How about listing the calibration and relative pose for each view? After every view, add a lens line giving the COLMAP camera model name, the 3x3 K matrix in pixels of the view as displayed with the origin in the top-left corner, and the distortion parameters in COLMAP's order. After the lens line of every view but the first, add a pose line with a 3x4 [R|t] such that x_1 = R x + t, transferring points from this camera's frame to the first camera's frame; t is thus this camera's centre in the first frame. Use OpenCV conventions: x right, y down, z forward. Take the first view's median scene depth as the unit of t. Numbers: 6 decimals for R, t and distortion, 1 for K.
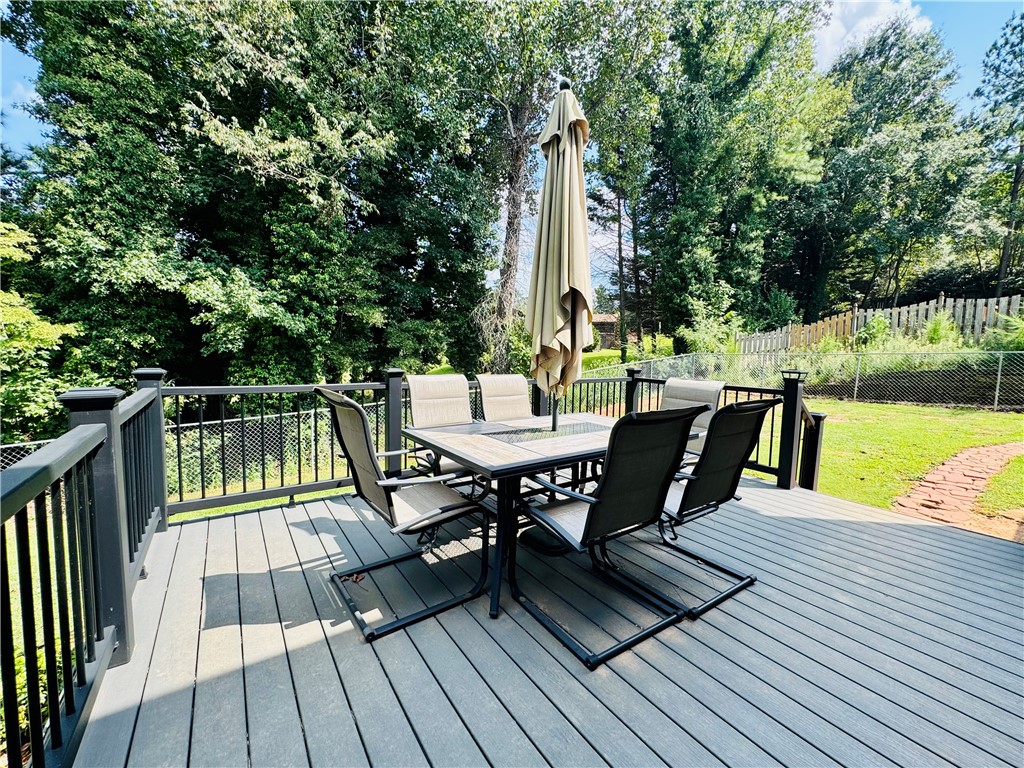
lens RADIAL K [[419.0, 0, 509.1], [0, 419.0, 381.8], [0, 0, 1]] dist [-0.004567, 0.000380]
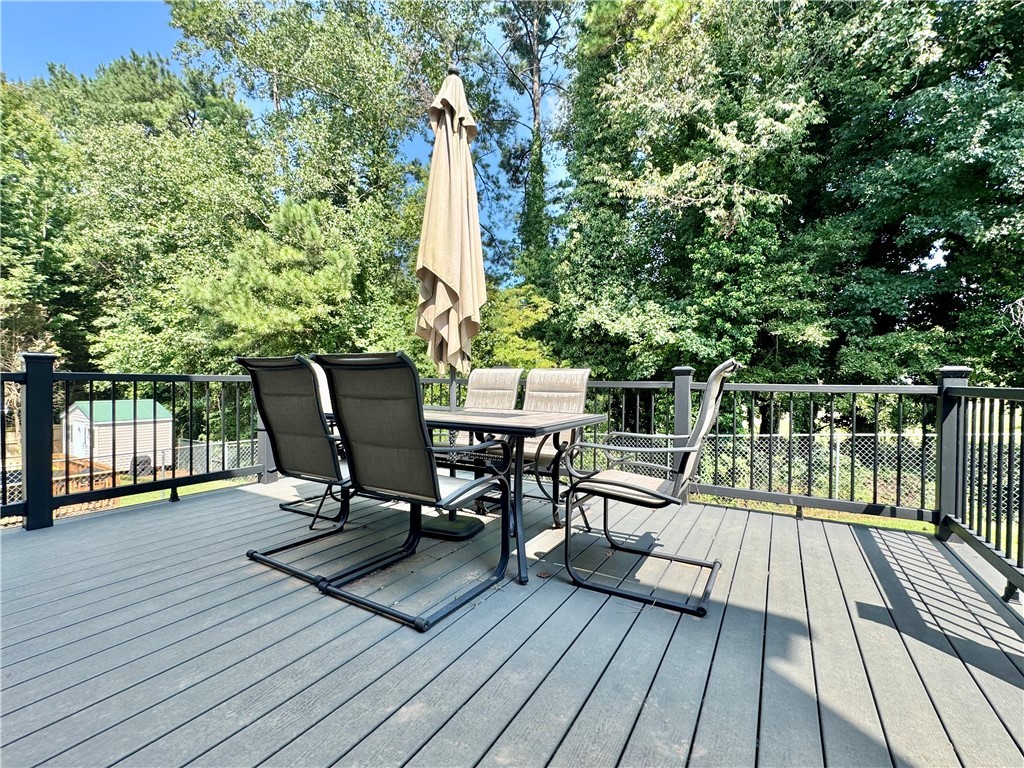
lens RADIAL K [[462.2, 0, 504.8], [0, 462.2, 383.1], [0, 0, 1]] dist [0.011360, 0.000359]
pose [[0.409005, -0.012990, -0.912440, 0.280902], [-0.077374, 0.995804, -0.048860, 0.028460], [0.909246, 0.090583, 0.406284, 0.172464]]
